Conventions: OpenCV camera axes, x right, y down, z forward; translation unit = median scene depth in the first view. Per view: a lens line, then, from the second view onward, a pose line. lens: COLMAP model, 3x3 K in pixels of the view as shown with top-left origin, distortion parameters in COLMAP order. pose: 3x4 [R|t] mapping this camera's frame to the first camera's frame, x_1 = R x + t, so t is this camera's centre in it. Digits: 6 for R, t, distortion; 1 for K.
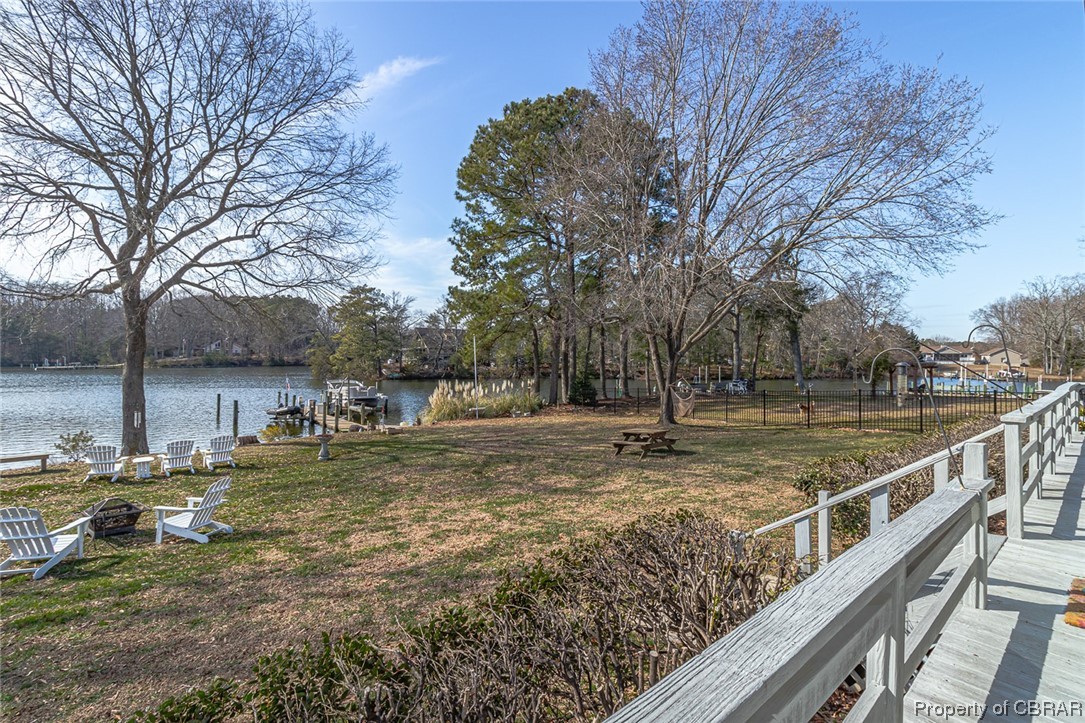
lens RADIAL K [[515.0, 0, 549.3], [0, 515.0, 365.8], [0, 0, 1]] dist [-0.001695, 0.000052]
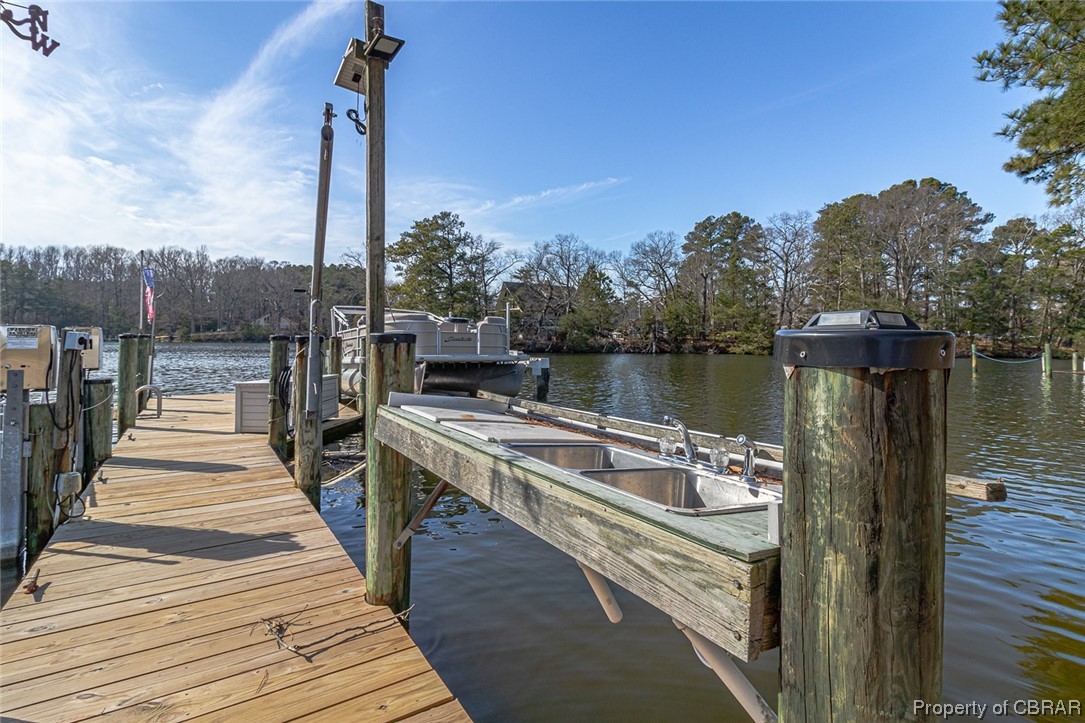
lens RADIAL K [[540.7, 0, 543.8], [0, 540.7, 356.2], [0, 0, 1]] dist [0.016542, 0.000525]
pose [[0.991443, 0.012003, -0.129986, -0.121971], [-0.011537, 0.999924, 0.004340, 0.027744], [0.130028, -0.002803, 0.991506, 0.311944]]
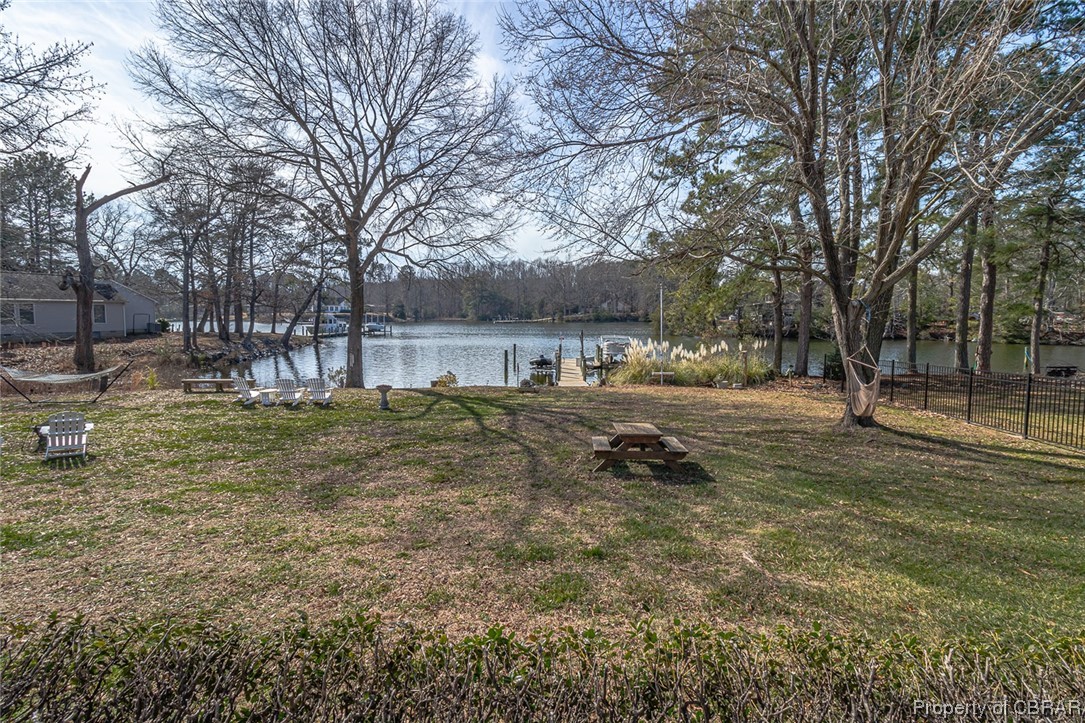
lens RADIAL K [[502.9, 0, 529.7], [0, 502.9, 358.0], [0, 0, 1]] dist [0.000103, 0.000086]
pose [[0.716084, 0.057506, -0.695641, 0.081117], [-0.007557, 0.997181, 0.074654, -0.000415], [0.697973, -0.048201, 0.714500, 0.079449]]
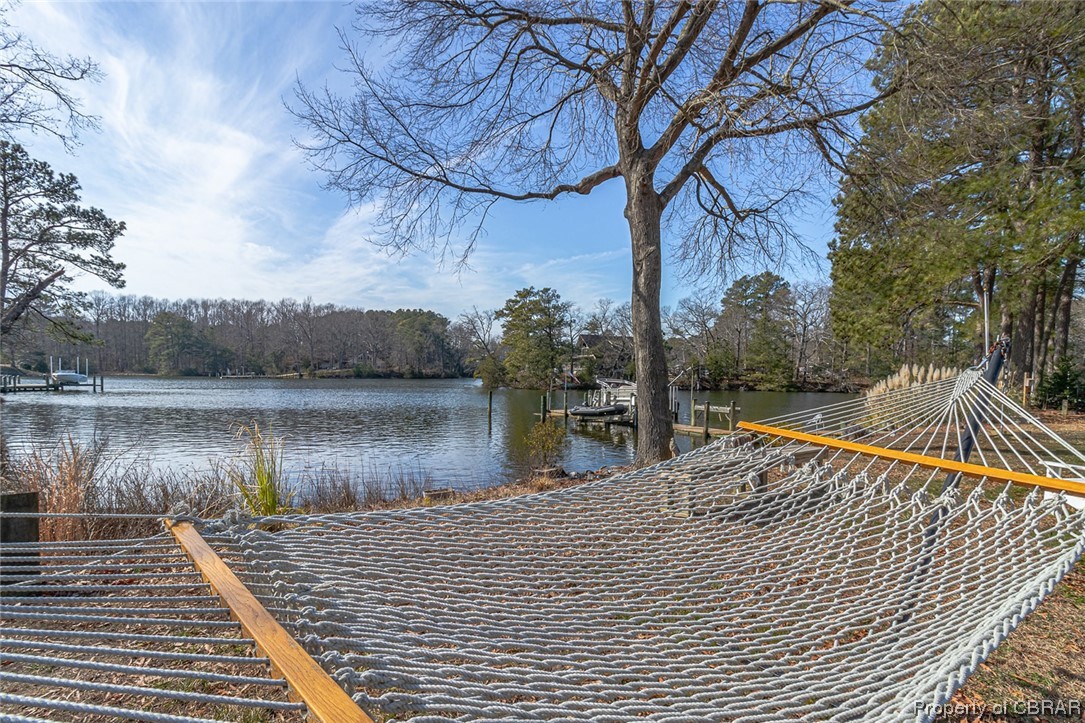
lens RADIAL K [[518.8, 0, 530.4], [0, 518.8, 434.2], [0, 0, 1]] dist [0.017821, 0.000012]
pose [[0.976036, 0.030644, -0.215441, -0.159650], [-0.009876, 0.995253, 0.096823, 0.016685], [0.217385, -0.092375, 0.971705, 0.072528]]
